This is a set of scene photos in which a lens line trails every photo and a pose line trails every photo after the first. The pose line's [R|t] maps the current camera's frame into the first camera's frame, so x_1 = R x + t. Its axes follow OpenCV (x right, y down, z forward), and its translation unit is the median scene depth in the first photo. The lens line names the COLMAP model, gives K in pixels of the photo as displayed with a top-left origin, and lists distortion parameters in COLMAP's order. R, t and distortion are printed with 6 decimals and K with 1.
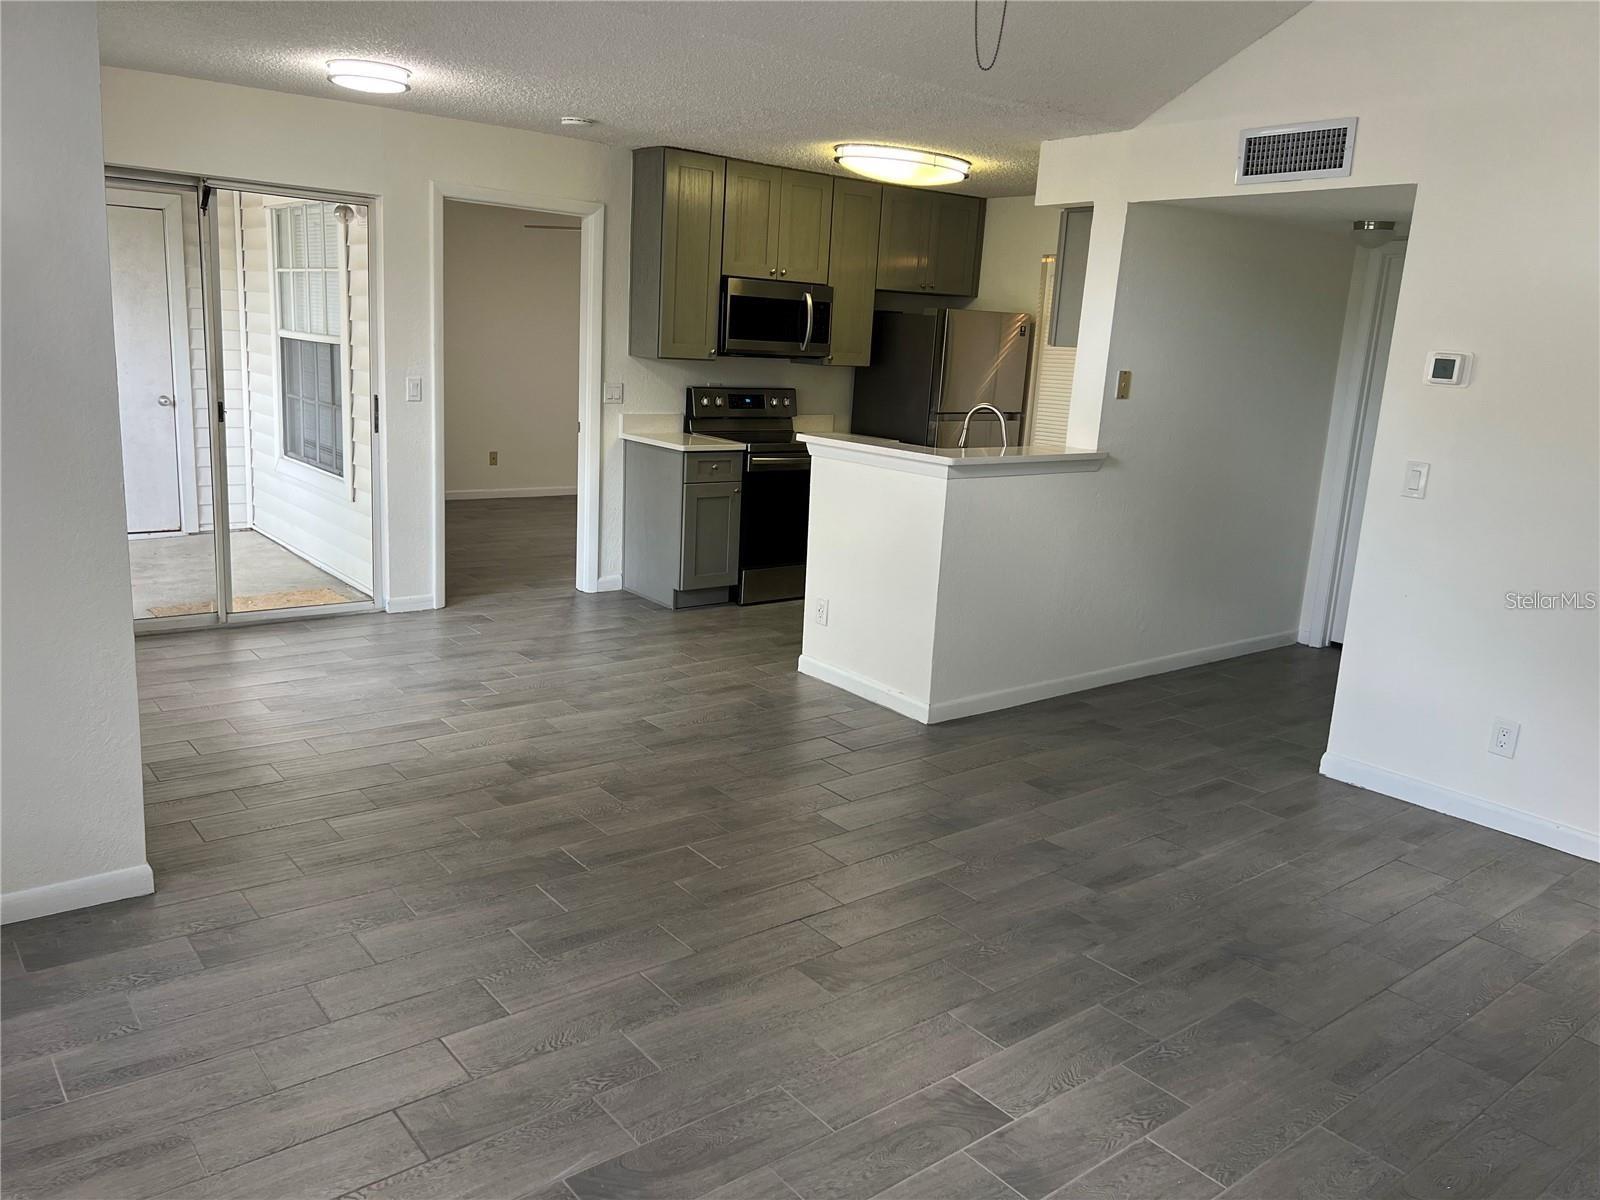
lens RADIAL K [[1200.6, 0, 792.2], [0, 1200.6, 604.4], [0, 0, 1]] dist [0.064808, -0.077366]
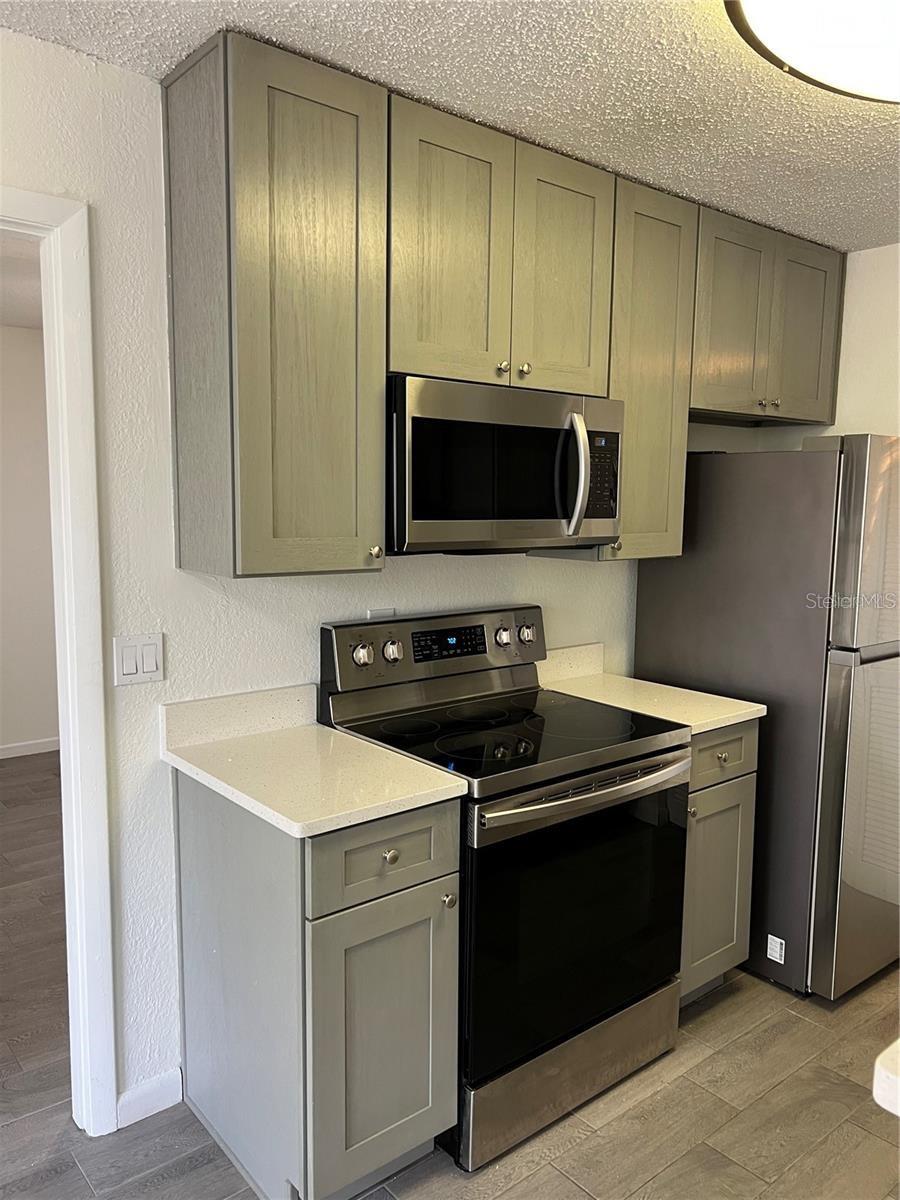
lens RADIAL K [[900.5, 0, 453.1], [0, 900.5, 607.7], [0, 0, 1]] dist [0.064808, -0.077366]
pose [[0.998897, -0.044941, 0.013598, -0.044070], [0.046110, 0.993562, -0.103483, -0.157449], [-0.008859, 0.103996, 0.994538, 0.693892]]
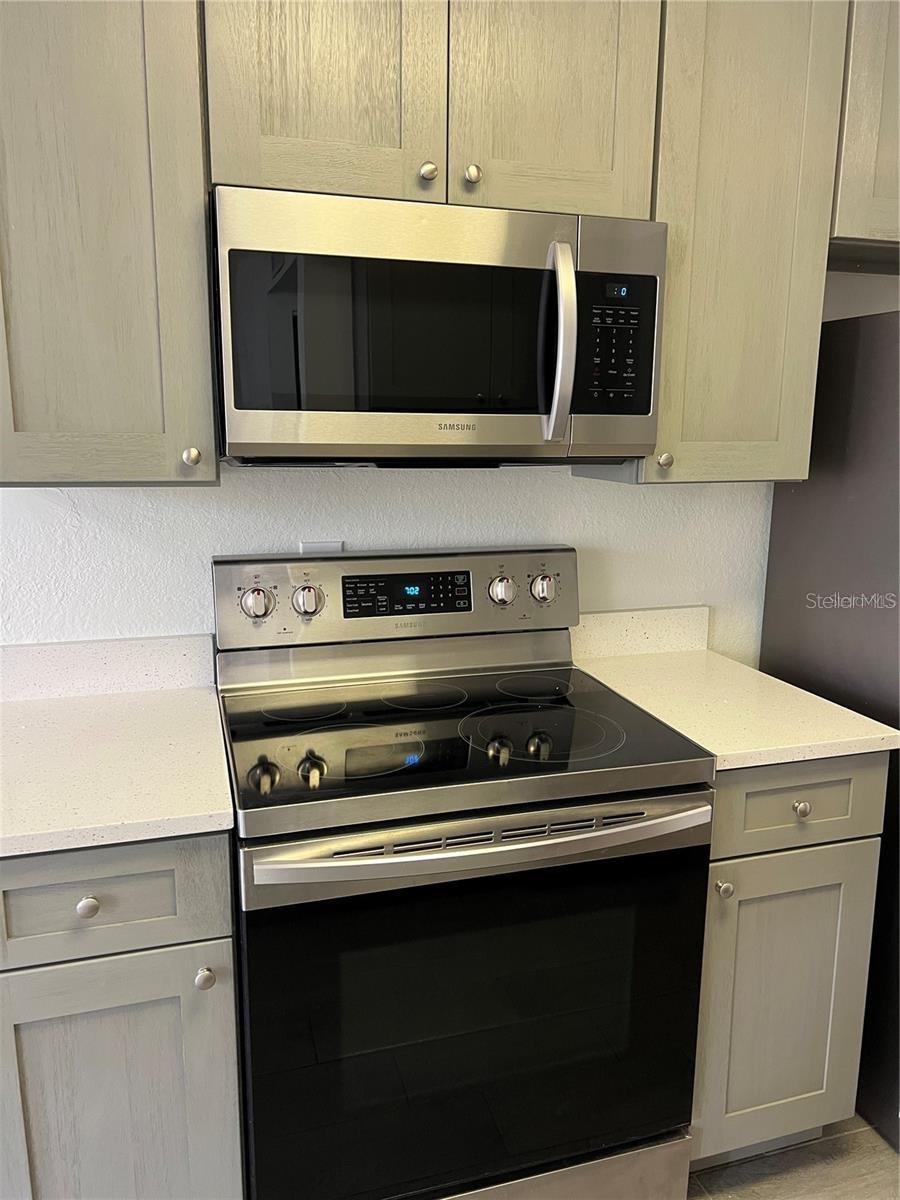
lens RADIAL K [[900.5, 0, 451.6], [0, 900.5, 604.8], [0, 0, 1]] dist [0.064808, -0.077366]
pose [[0.931286, 0.027101, -0.363279, 0.073437], [-0.042093, 0.998555, -0.033416, -0.170342], [0.361848, 0.046411, 0.931081, 0.827016]]
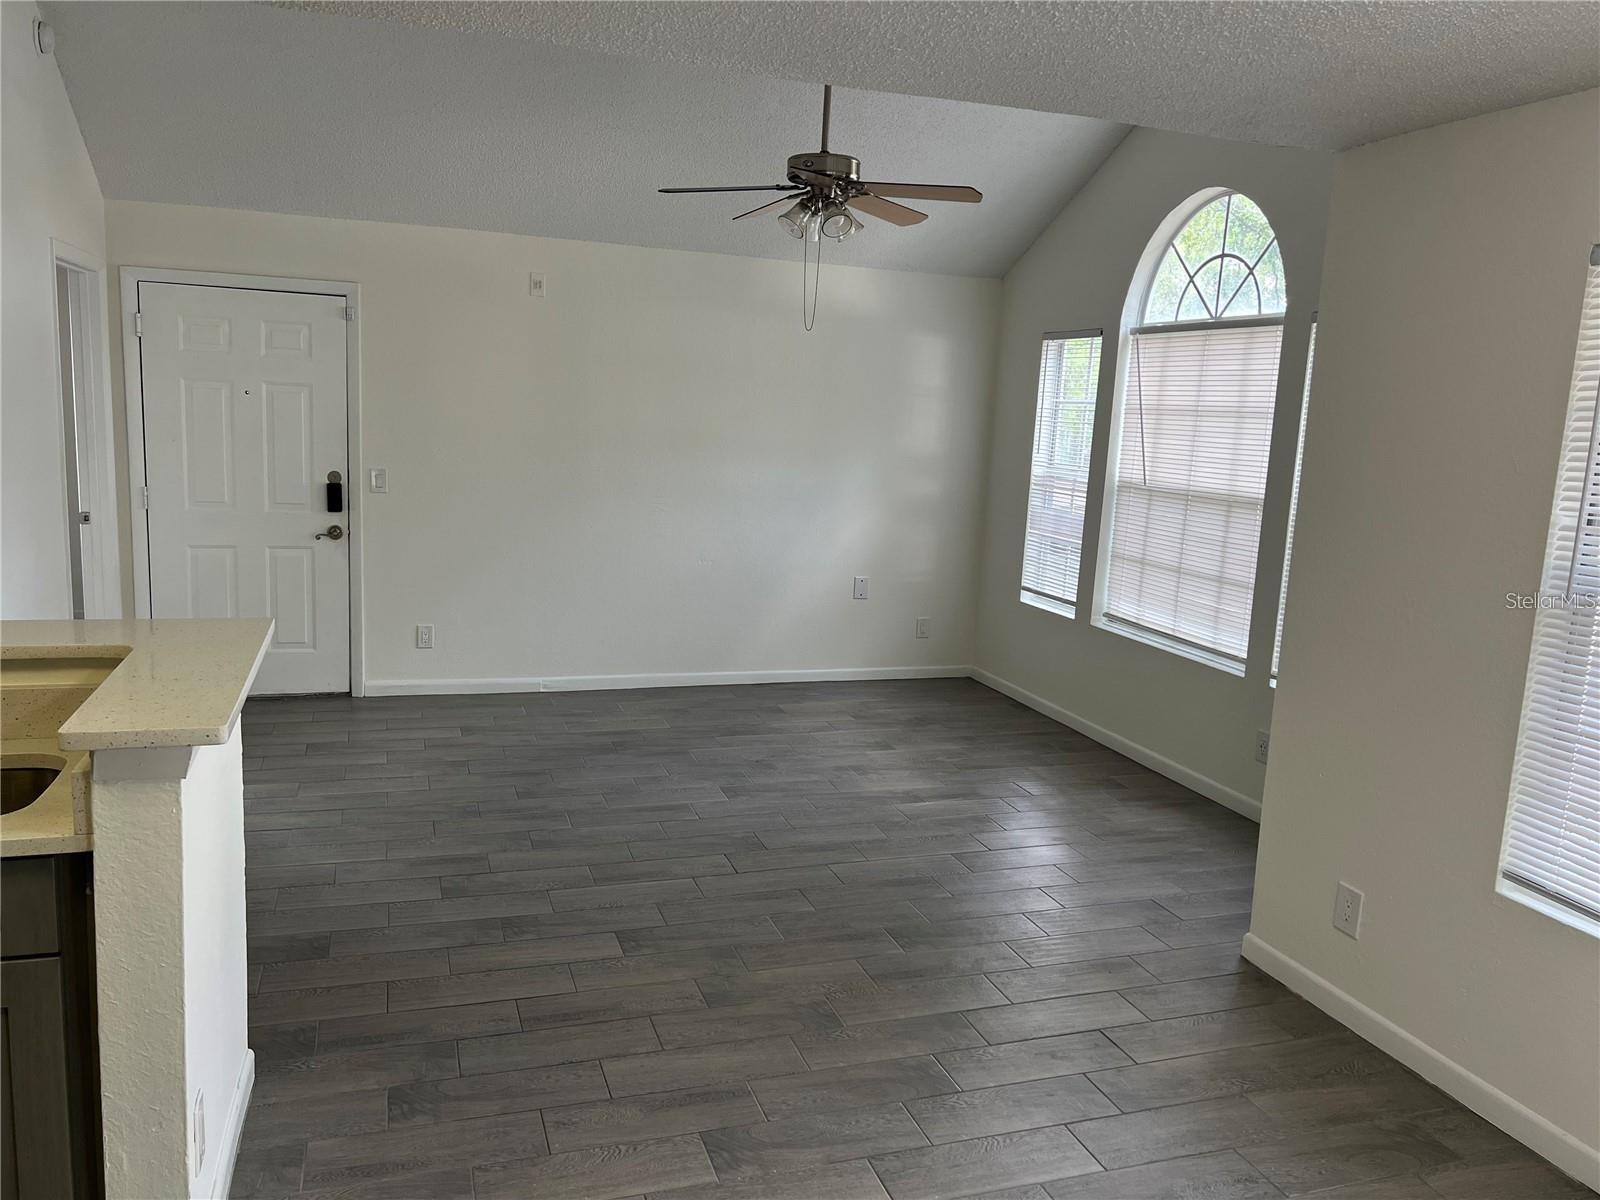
lens RADIAL K [[1200.6, 0, 794.7], [0, 1200.6, 600.1], [0, 0, 1]] dist [0.064808, -0.077366]
pose [[-0.935465, -0.150957, 0.319558, -0.213190], [-0.018591, 0.923956, 0.382048, -0.258087], [-0.352931, 0.351452, -0.867134, 0.999131]]
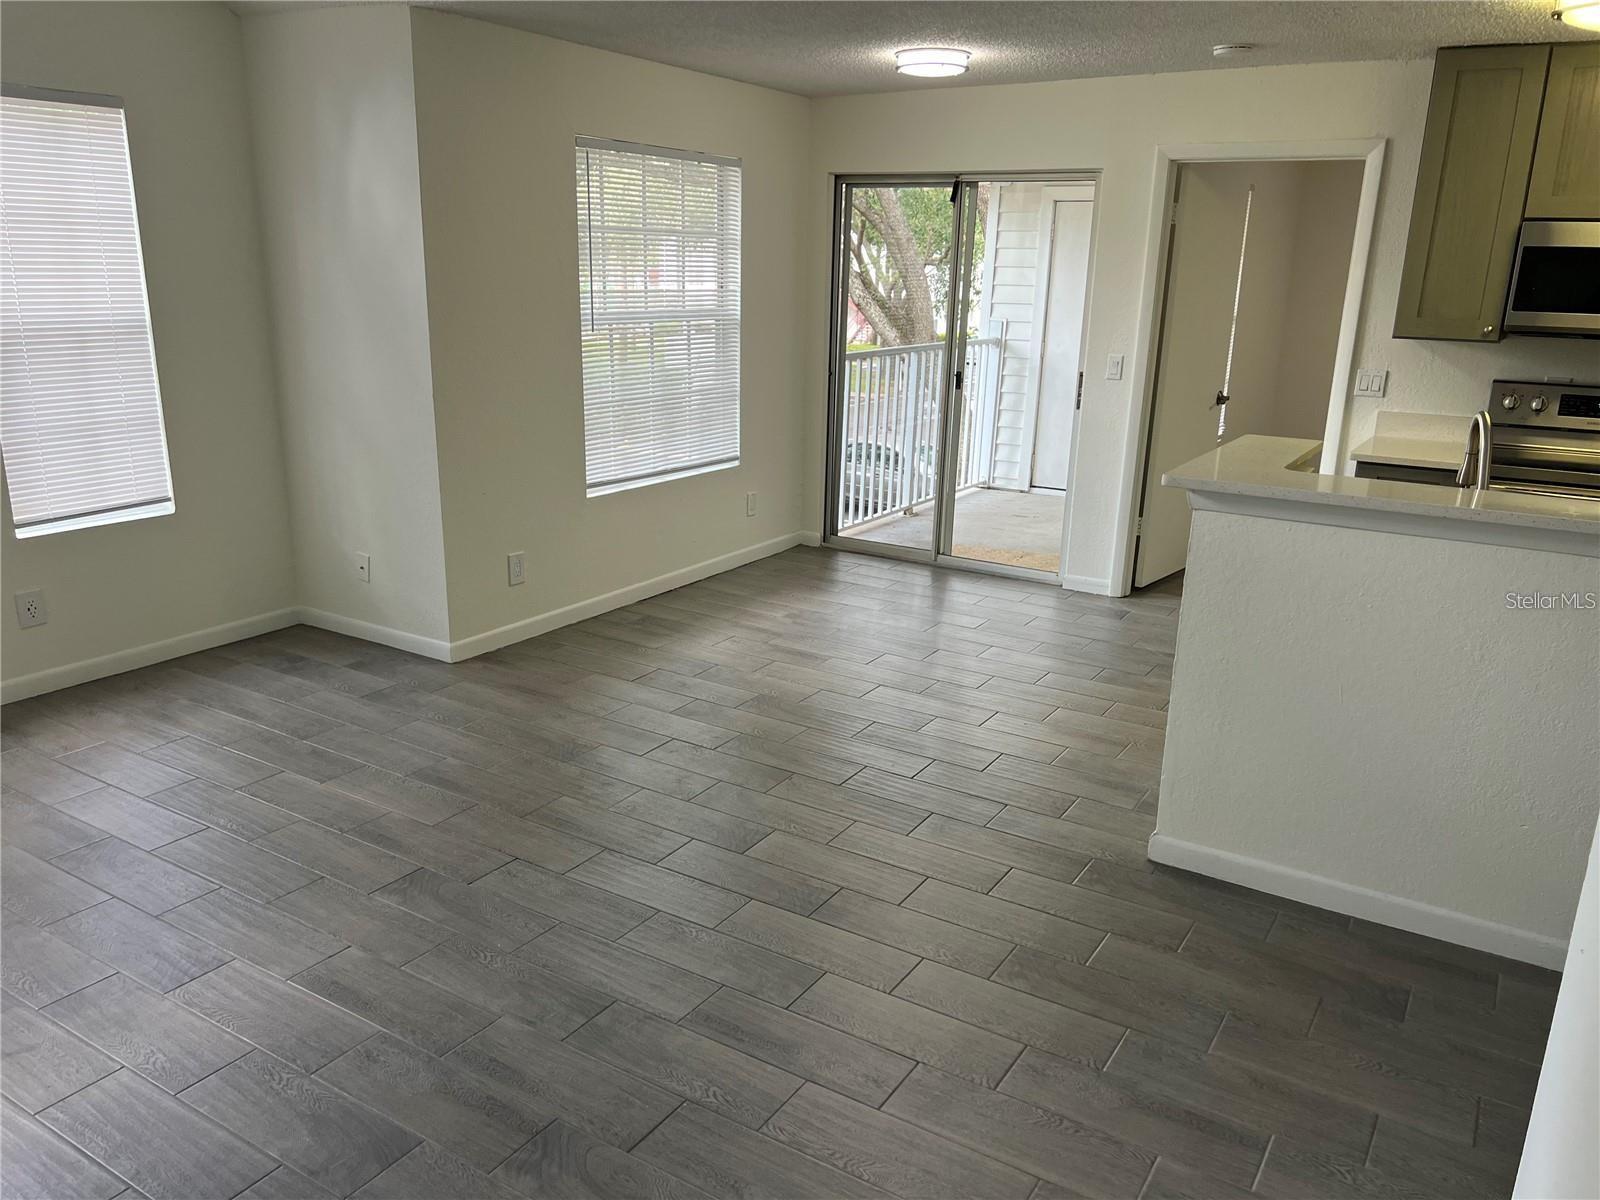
lens RADIAL K [[1200.6, 0, 791.3], [0, 1200.6, 607.2], [0, 0, 1]] dist [0.064808, -0.077366]
pose [[0.329155, 0.215017, -0.919470, 0.486610], [-0.215338, 0.965165, 0.148615, -0.072990], [0.919395, 0.149079, 0.363990, 0.399766]]
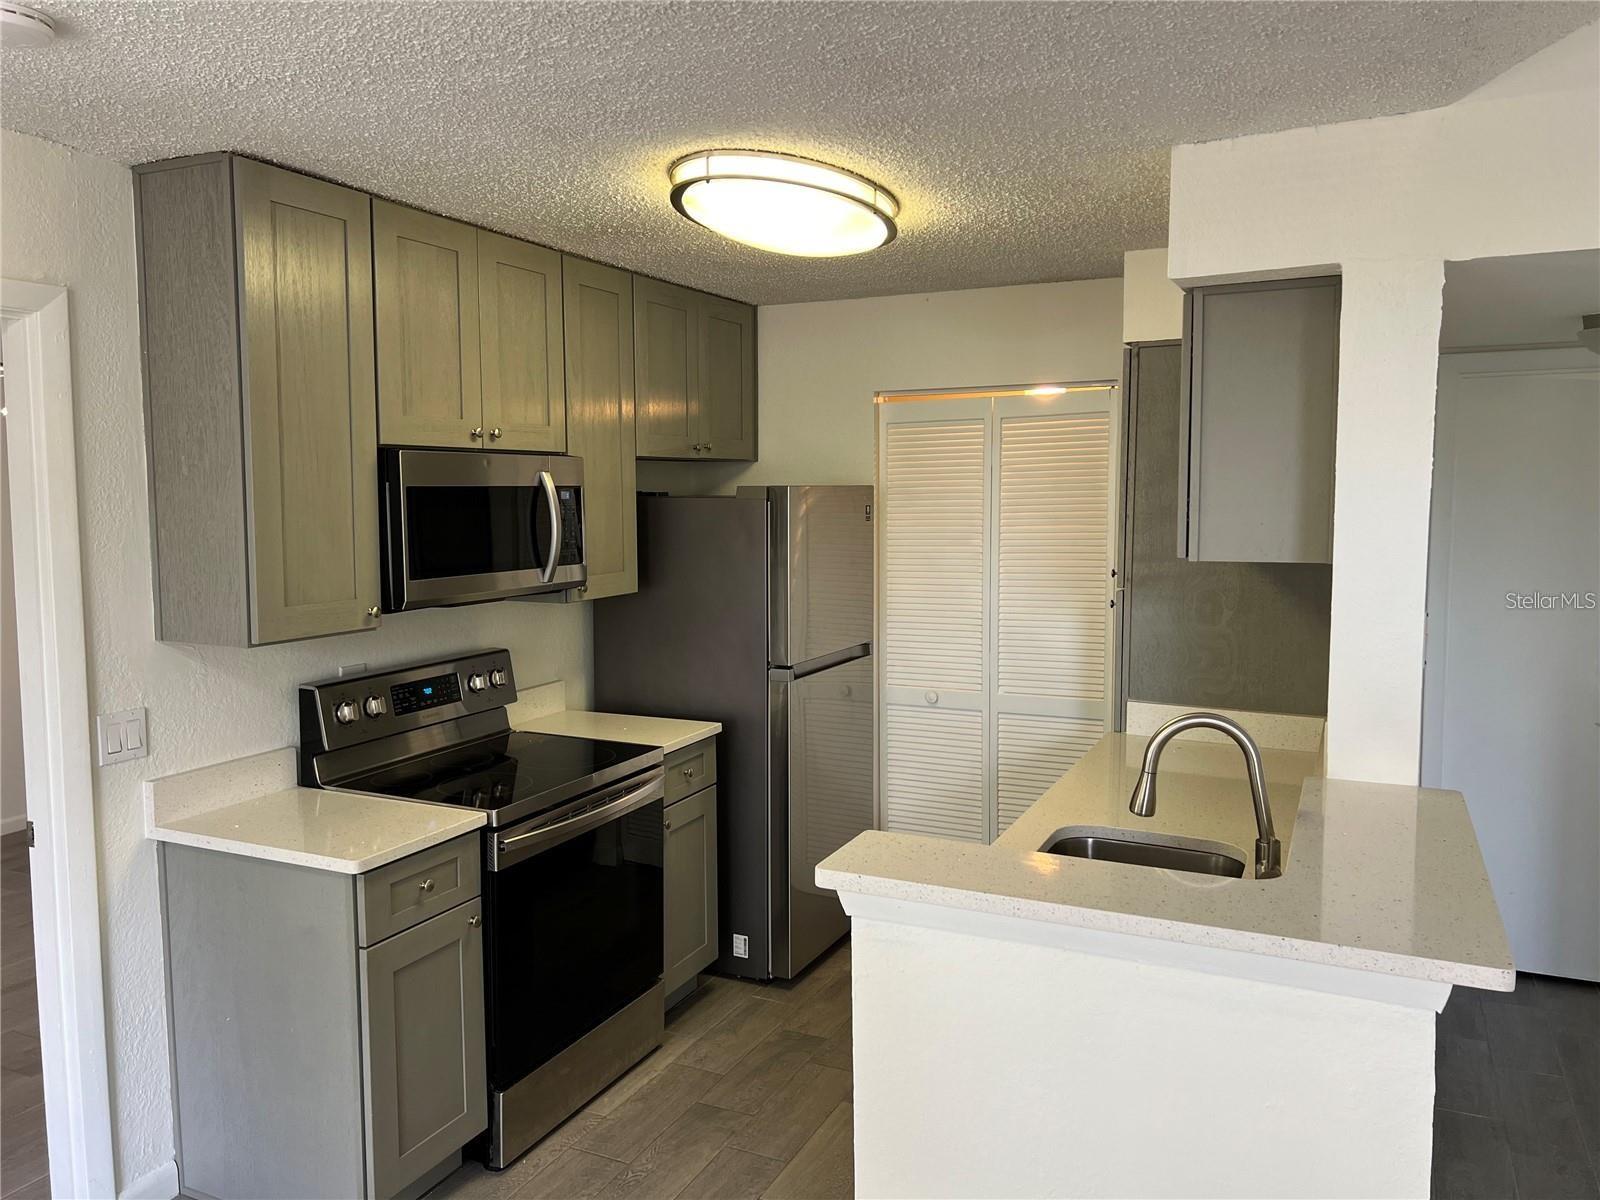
lens RADIAL K [[1200.6, 0, 809.7], [0, 1200.6, 584.4], [0, 0, 1]] dist [0.064808, -0.077366]
pose [[0.893989, -0.093924, 0.438135, -0.117818], [0.150910, 0.983774, -0.097029, -0.152960], [-0.421913, 0.152862, 0.893657, 0.533935]]
